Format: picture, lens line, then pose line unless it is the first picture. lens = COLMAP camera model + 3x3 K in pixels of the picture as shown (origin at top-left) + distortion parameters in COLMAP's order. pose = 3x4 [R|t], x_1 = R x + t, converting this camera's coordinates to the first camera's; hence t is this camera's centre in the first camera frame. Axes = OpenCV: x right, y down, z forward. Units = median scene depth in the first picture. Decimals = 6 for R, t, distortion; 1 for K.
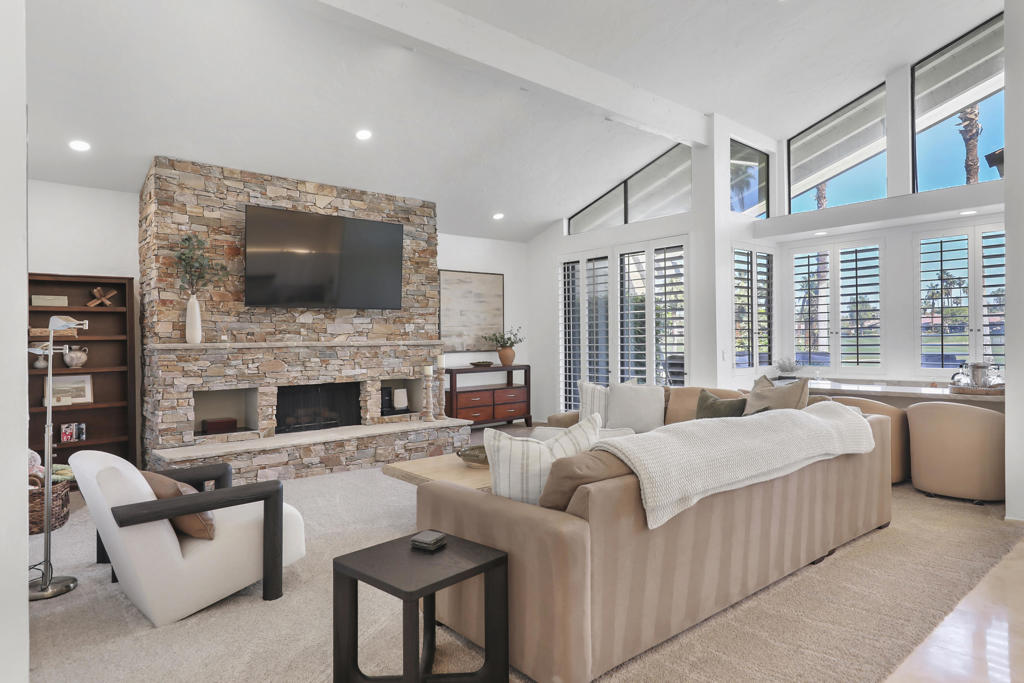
lens RADIAL K [[594.8, 0, 513.7], [0, 594.8, 325.5], [0, 0, 1]] dist [-0.002721, -0.000271]
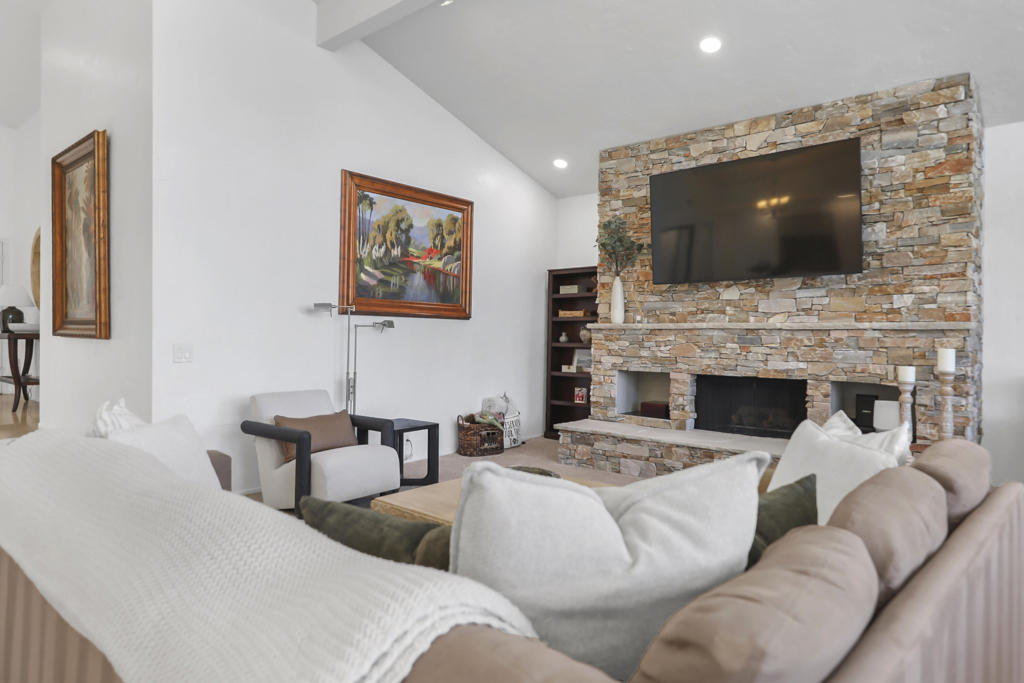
lens RADIAL K [[594.8, 0, 513.7], [0, 594.8, 325.5], [0, 0, 1]] dist [-0.002721, -0.000271]
pose [[0.165752, 0.005510, -0.986152, 0.407154], [0.015961, 0.999838, 0.008269, 0.019883], [0.986038, -0.017111, 0.165637, 0.588038]]
